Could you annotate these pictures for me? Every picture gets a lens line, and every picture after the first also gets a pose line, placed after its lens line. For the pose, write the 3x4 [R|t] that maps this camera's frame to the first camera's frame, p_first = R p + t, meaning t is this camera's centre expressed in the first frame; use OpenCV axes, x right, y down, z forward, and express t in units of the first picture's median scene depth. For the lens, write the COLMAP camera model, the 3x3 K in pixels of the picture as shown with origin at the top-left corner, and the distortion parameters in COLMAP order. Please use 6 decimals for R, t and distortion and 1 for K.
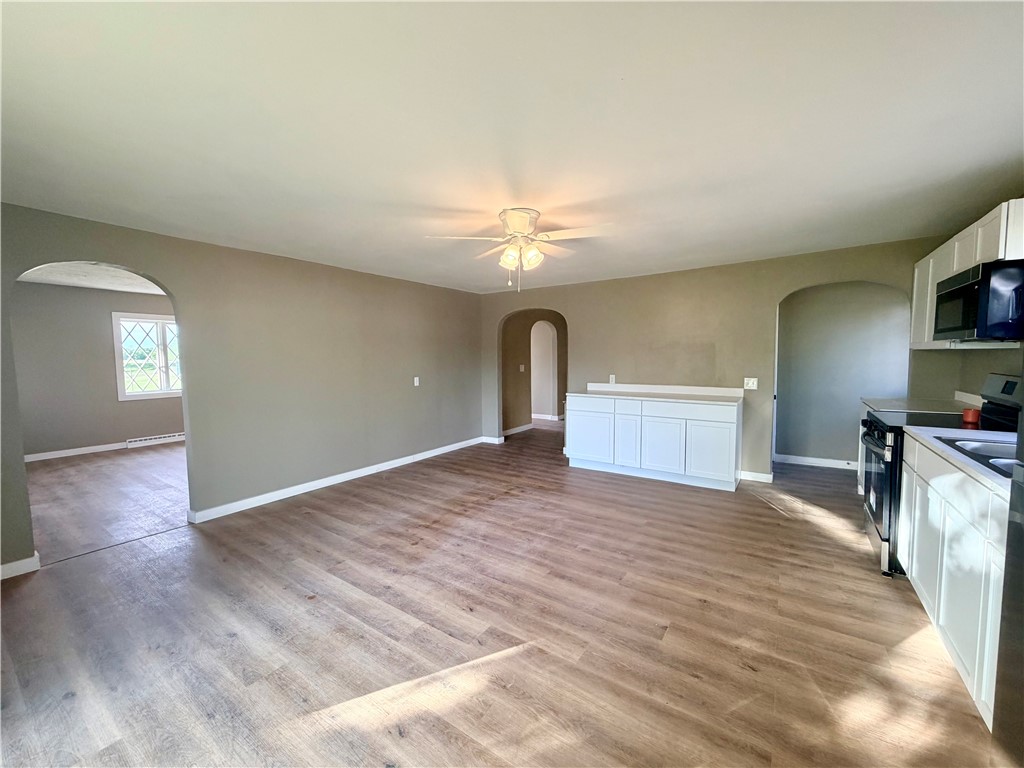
lens RADIAL K [[407.4, 0, 507.1], [0, 407.4, 380.8], [0, 0, 1]] dist [-0.001339, 0.000603]
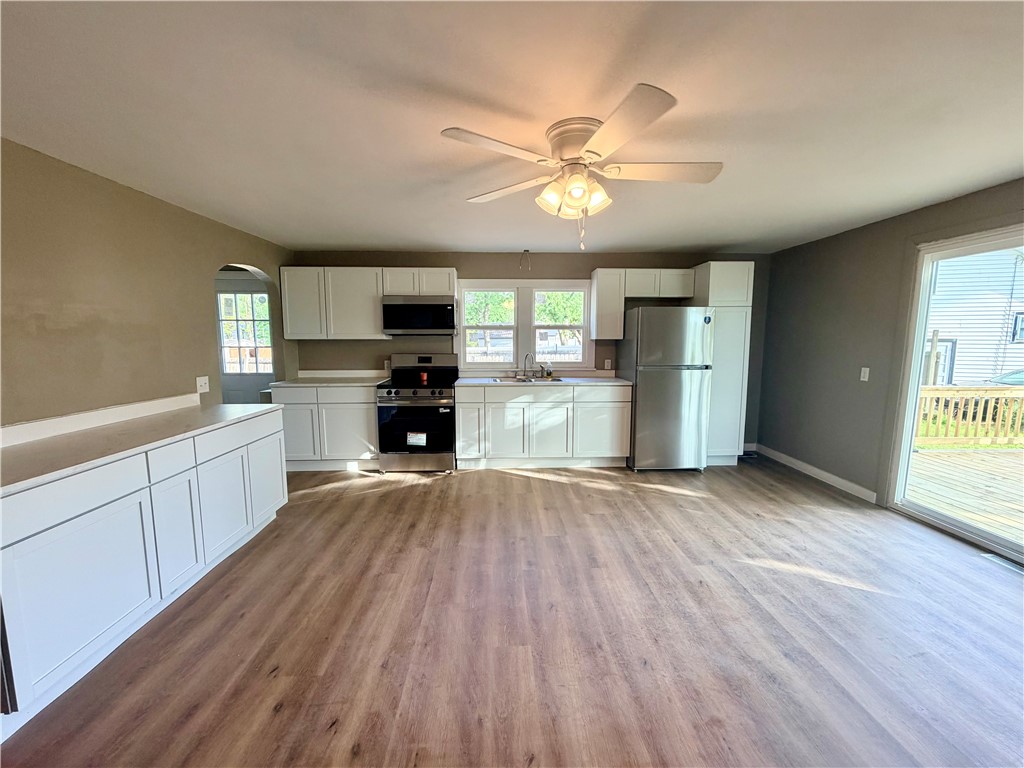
lens RADIAL K [[407.4, 0, 510.7], [0, 407.4, 385.6], [0, 0, 1]] dist [-0.001339, 0.000603]
pose [[-0.599953, -0.081577, 0.795865, -0.416598], [0.058286, 0.987687, 0.145177, -0.089321], [-0.797909, 0.133487, -0.587811, 1.368366]]
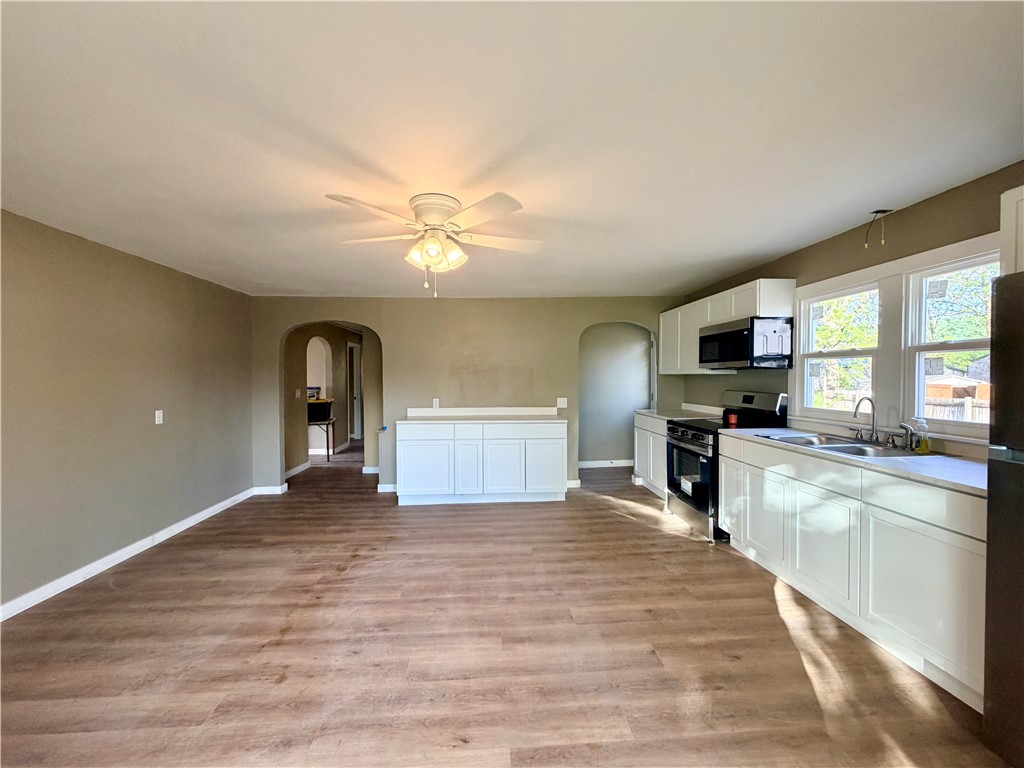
lens RADIAL K [[407.4, 0, 508.9], [0, 407.4, 380.5], [0, 0, 1]] dist [-0.001339, 0.000603]
pose [[0.783676, 0.001553, 0.621168, -0.322835], [0.035337, 0.998266, -0.047077, -0.010256], [-0.620164, 0.058843, 0.782262, 0.263362]]
